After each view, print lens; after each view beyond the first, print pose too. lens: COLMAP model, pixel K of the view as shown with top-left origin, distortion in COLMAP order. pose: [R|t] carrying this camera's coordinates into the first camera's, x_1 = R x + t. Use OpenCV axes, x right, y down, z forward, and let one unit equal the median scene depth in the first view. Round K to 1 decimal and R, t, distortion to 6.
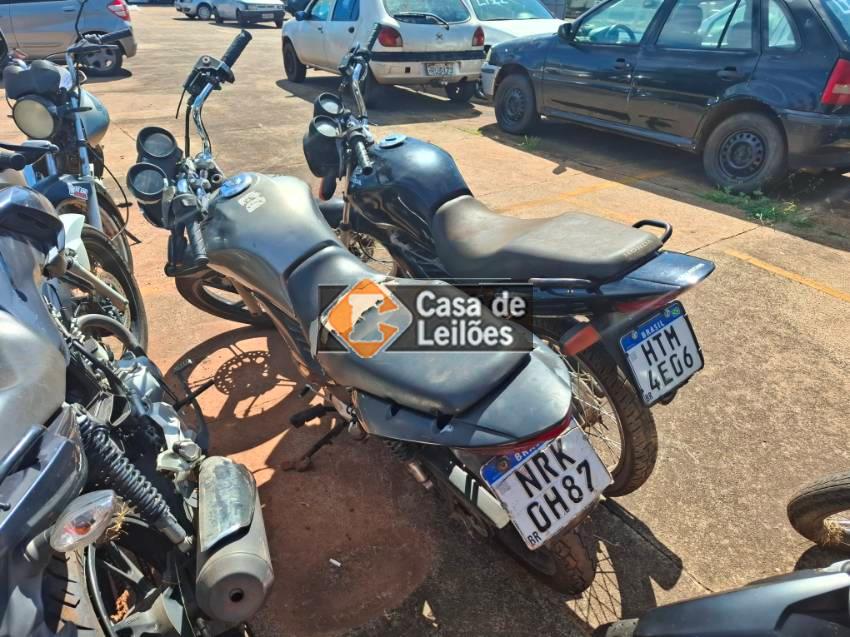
lens RADIAL K [[569.0, 0, 424.2], [0, 569.0, 329.0], [0, 0, 1]] dist [0.033018, -0.031444]
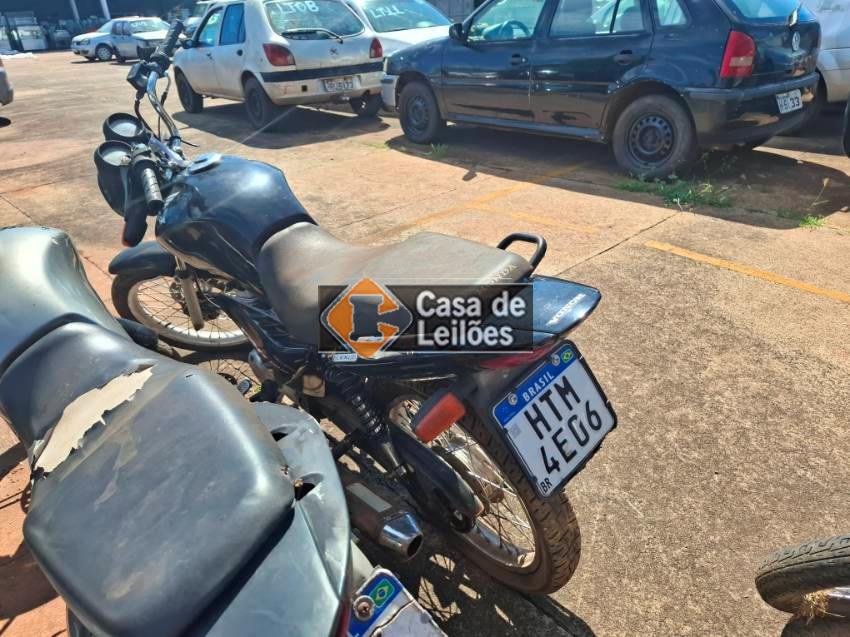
lens RADIAL K [[574.2, 0, 425.0], [0, 574.2, 318.5], [0, 0, 1]] dist [0.068553, -0.082853]
pose [[0.987771, -0.128781, 0.087890, 0.066503], [0.132633, 0.990379, -0.039459, -0.023239], [-0.081963, 0.050634, 0.995348, 0.093986]]
